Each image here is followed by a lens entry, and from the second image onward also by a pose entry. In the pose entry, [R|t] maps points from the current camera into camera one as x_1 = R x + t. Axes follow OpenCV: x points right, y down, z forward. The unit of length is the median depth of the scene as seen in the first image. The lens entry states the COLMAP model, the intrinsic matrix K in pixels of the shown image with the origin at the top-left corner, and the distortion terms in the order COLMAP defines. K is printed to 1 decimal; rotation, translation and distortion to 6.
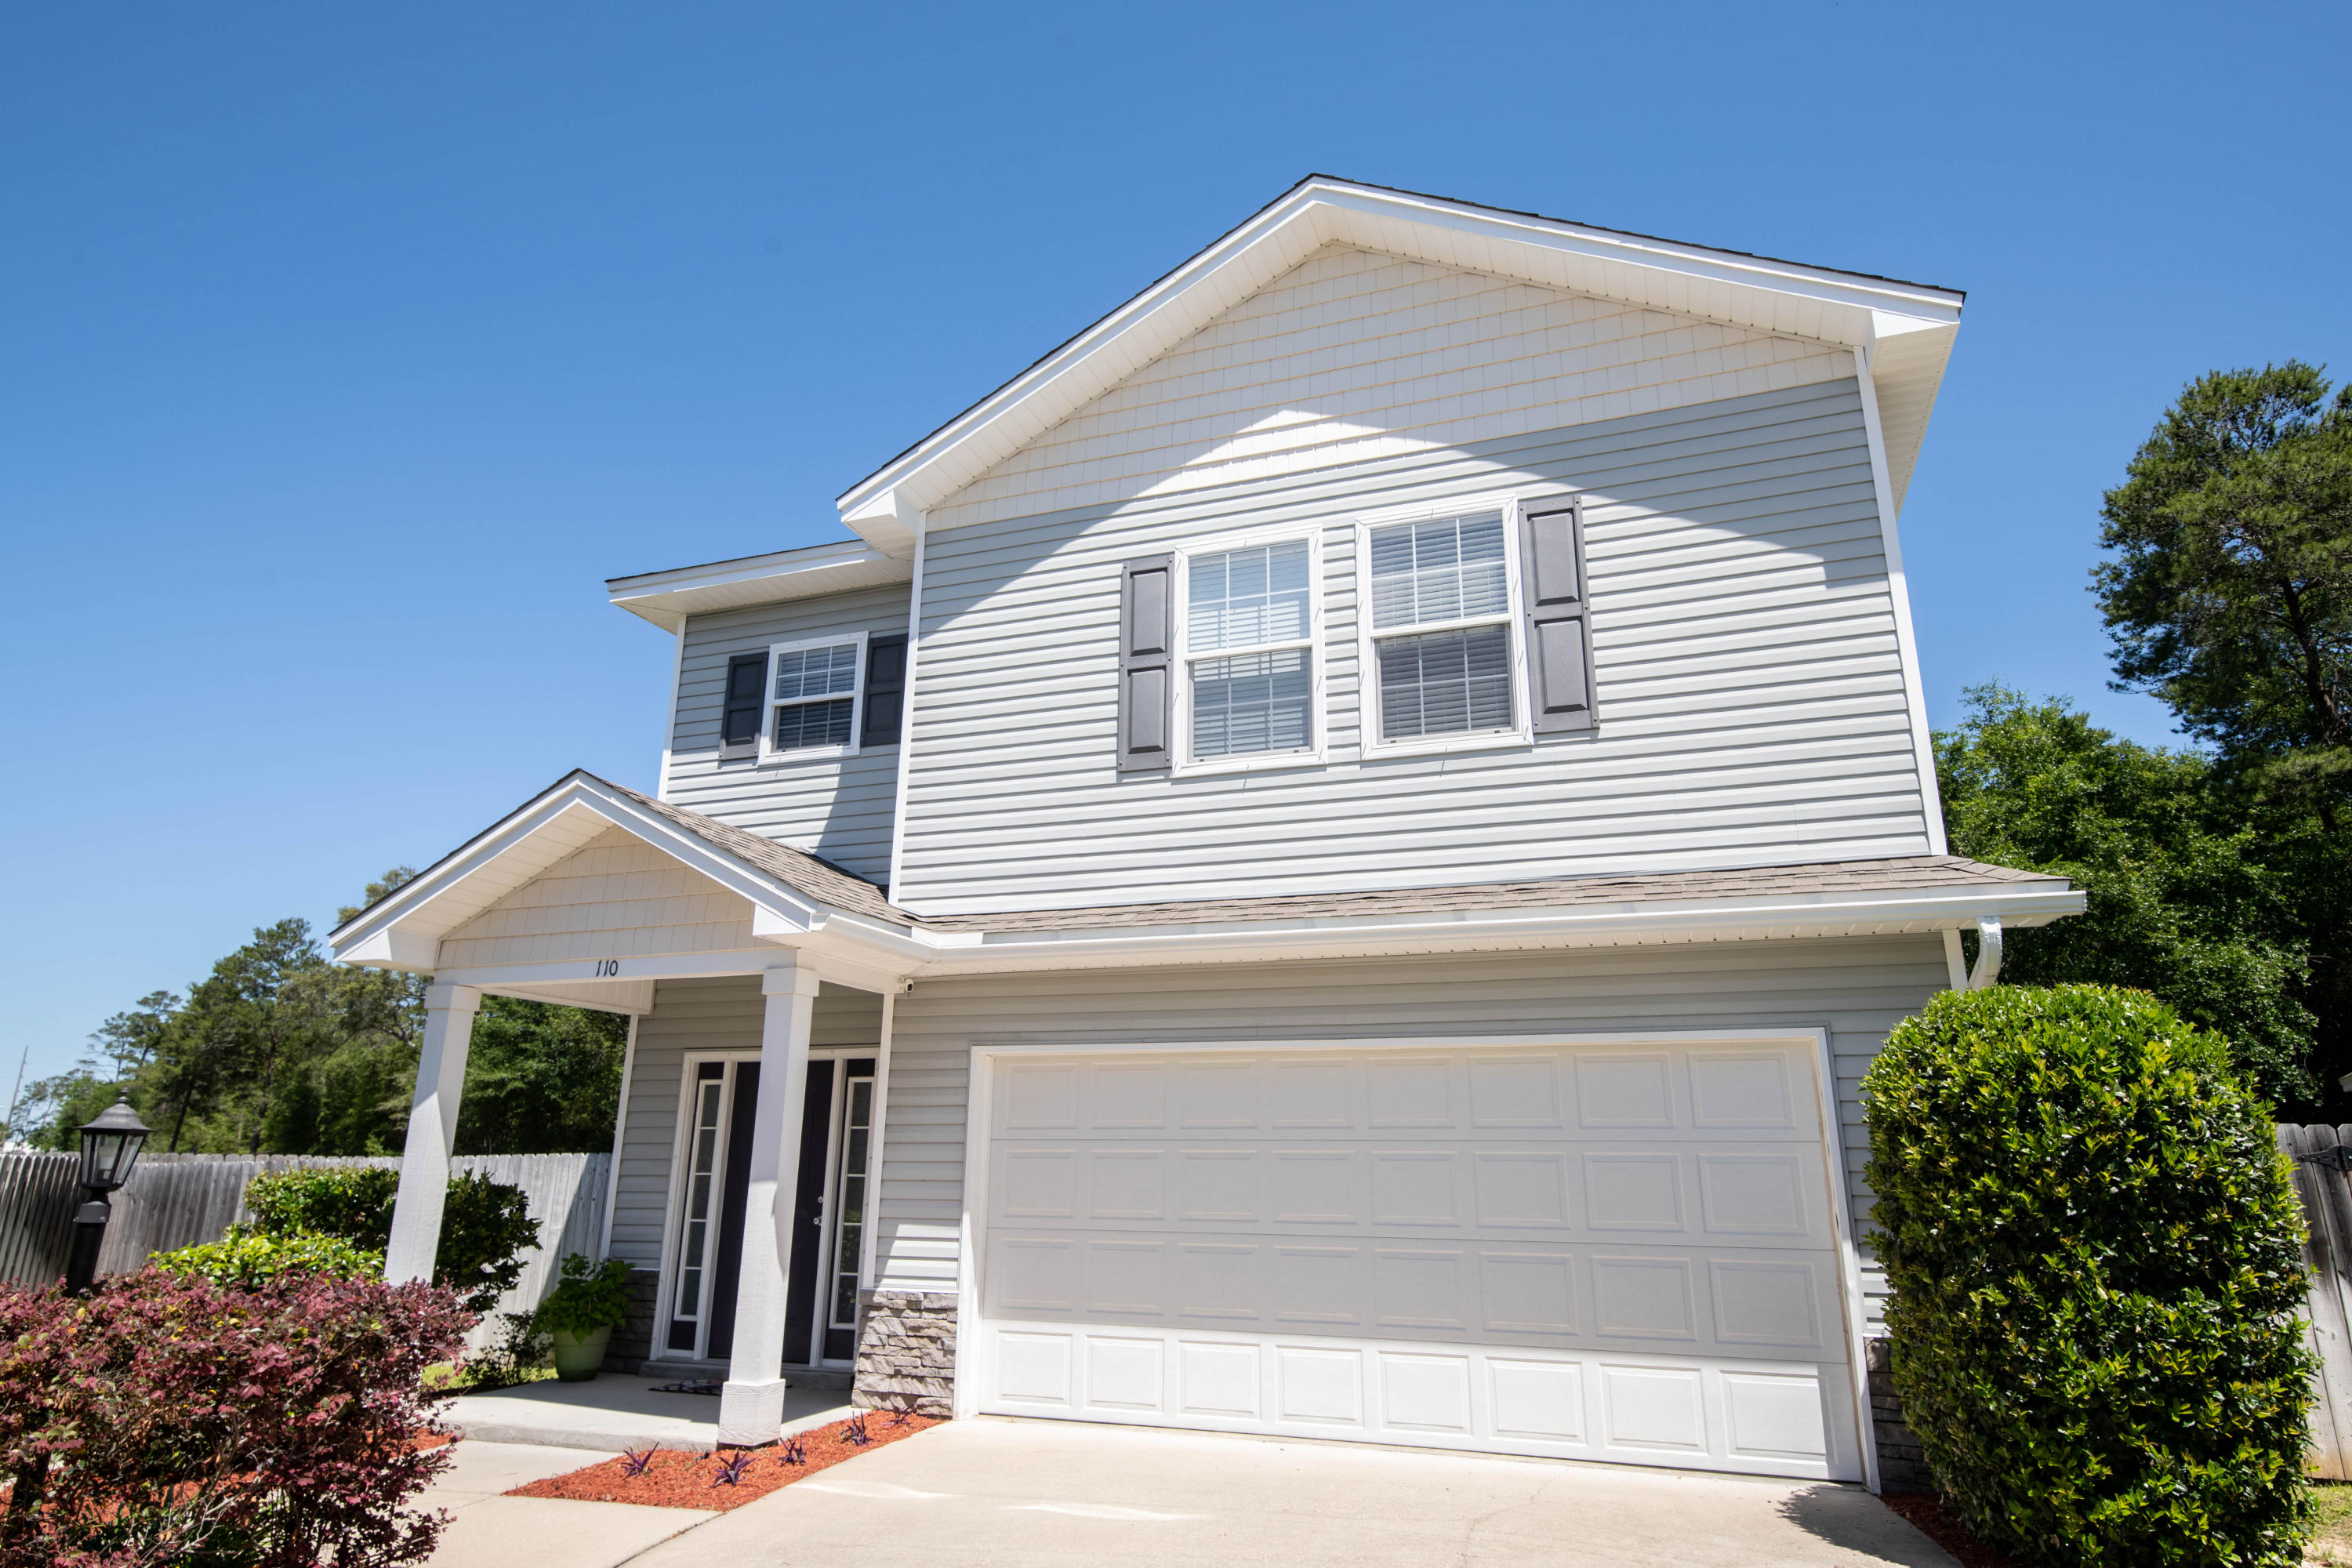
lens RADIAL K [[1367.8, 0, 1190.0], [0, 1367.8, 771.3], [0, 0, 1]] dist [0.014135, -0.005017]
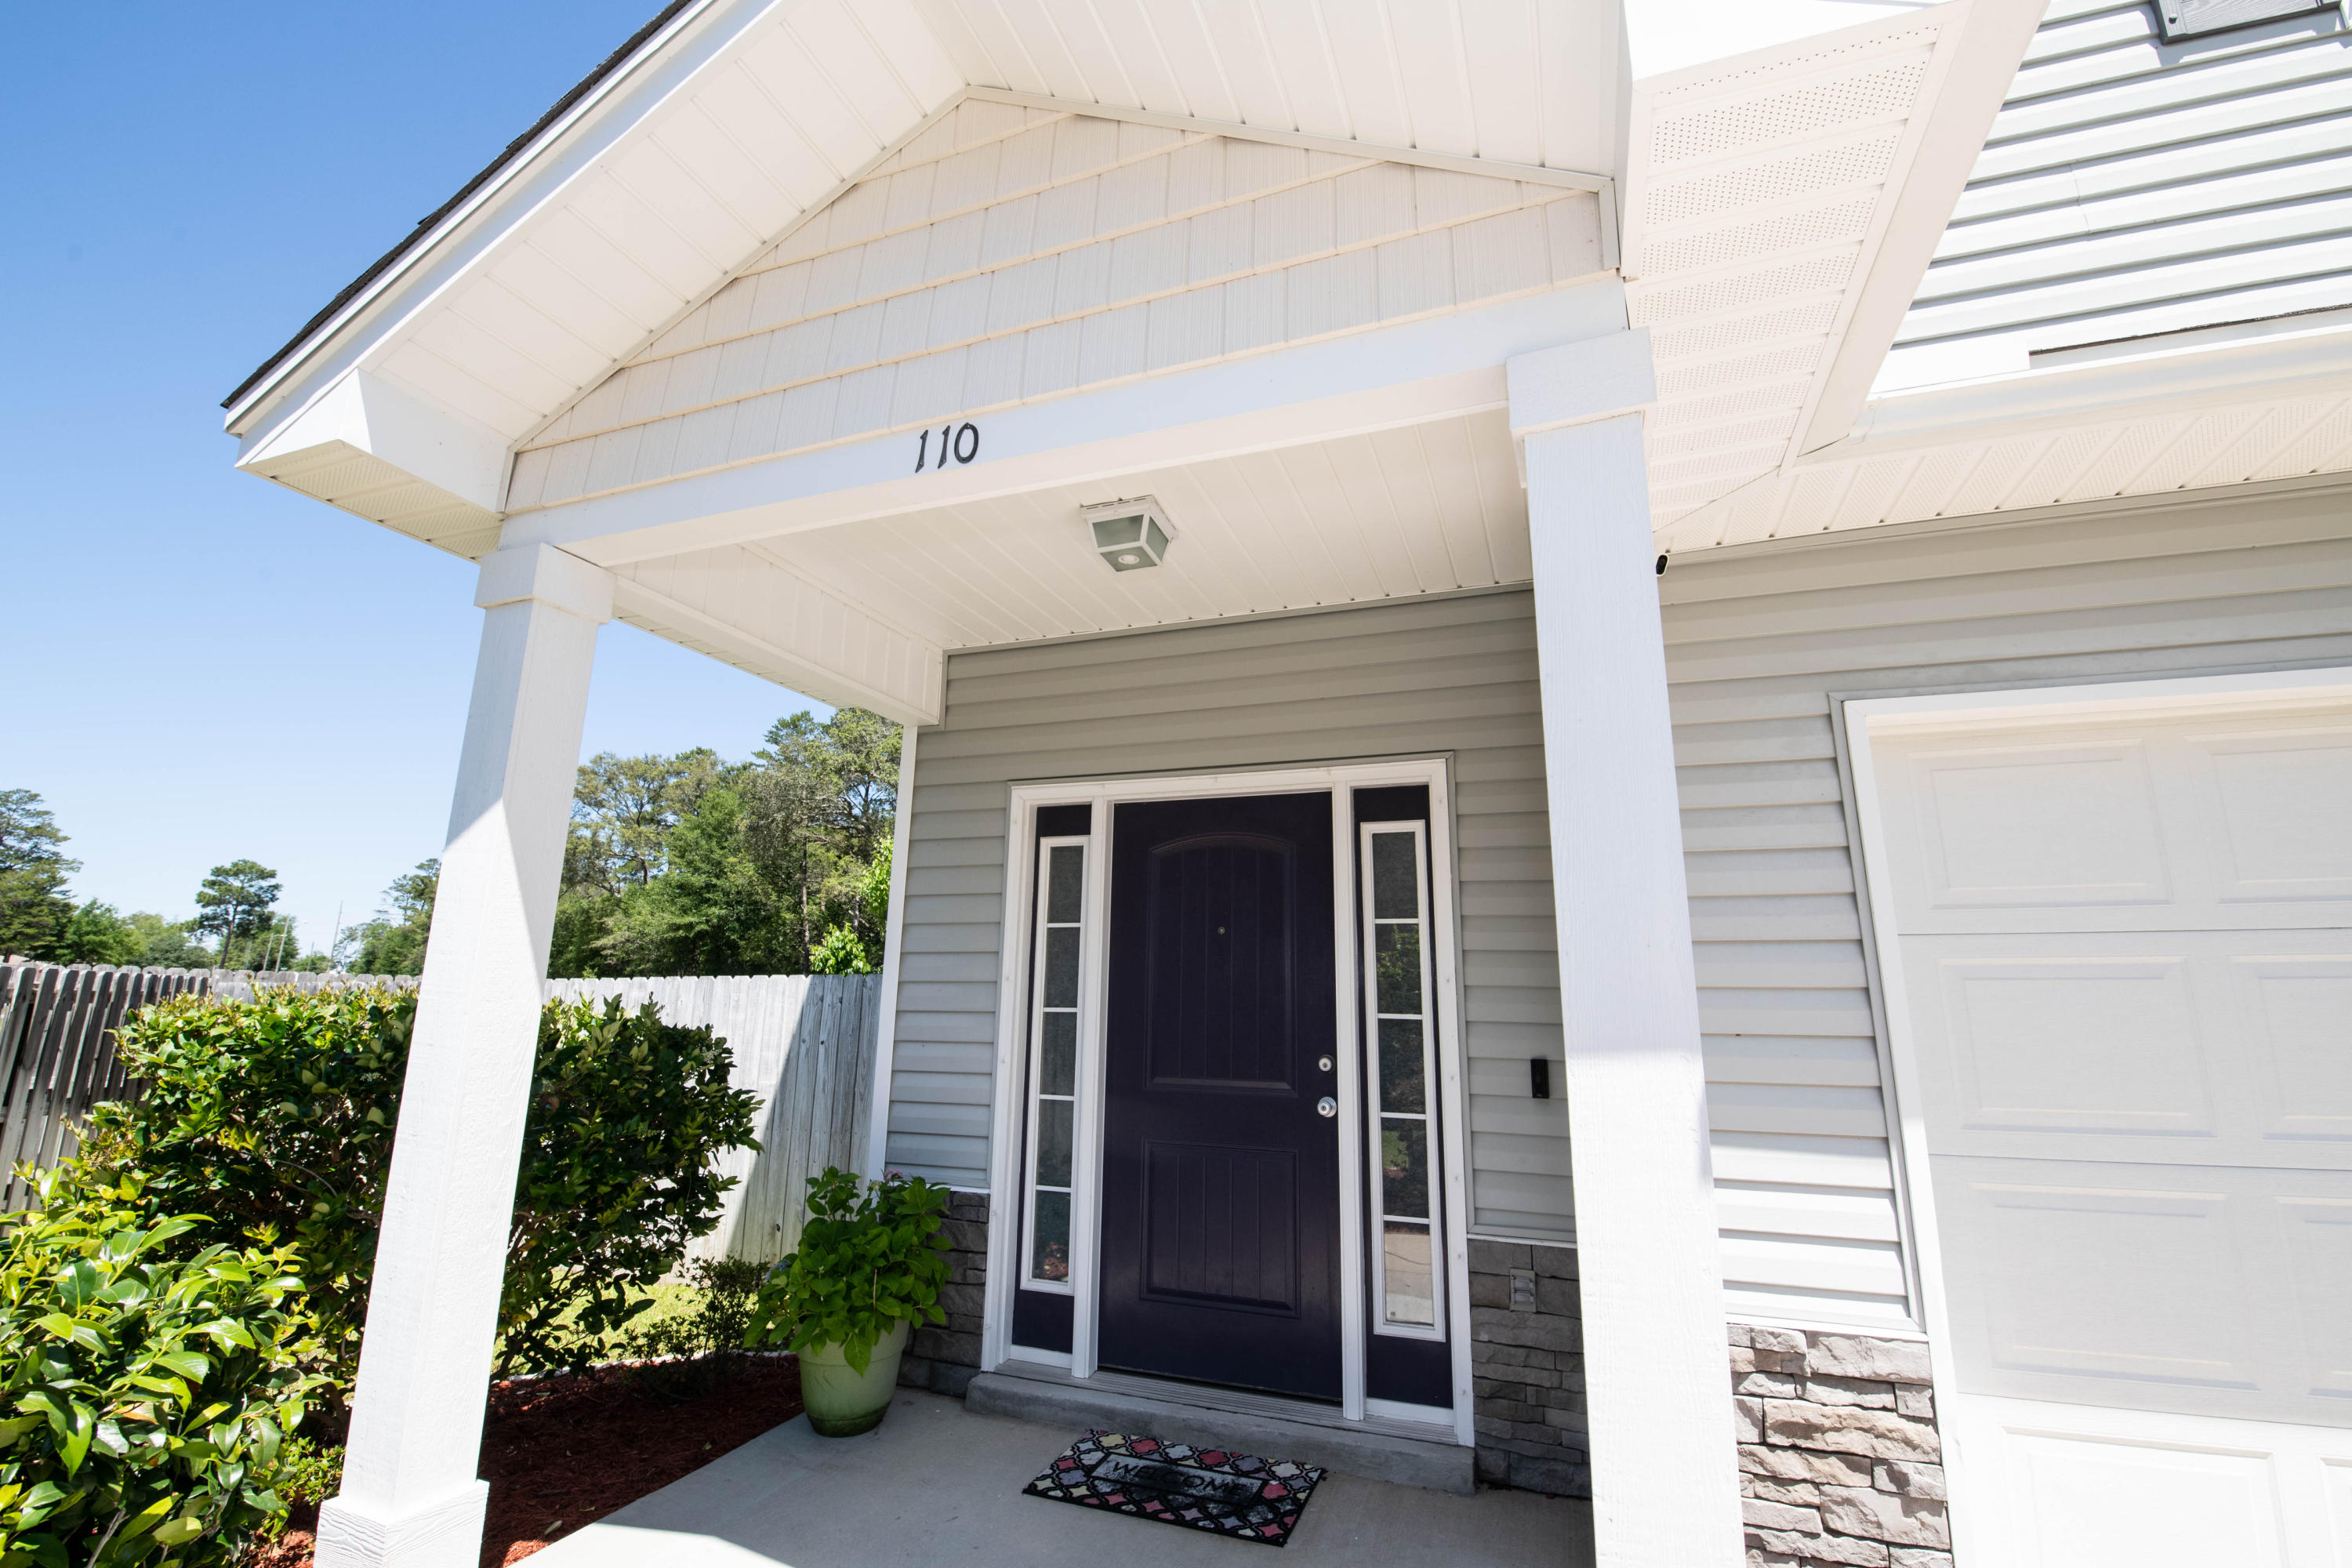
lens RADIAL K [[1021.8, 0, 1190.9], [0, 1021.8, 770.6], [0, 0, 1]] dist [-0.000874, -0.009896]
pose [[0.999978, 0.003869, -0.005320, -0.315567], [-0.003525, 0.997994, 0.063216, 0.184211], [0.005554, -0.063196, 0.997986, 0.640083]]
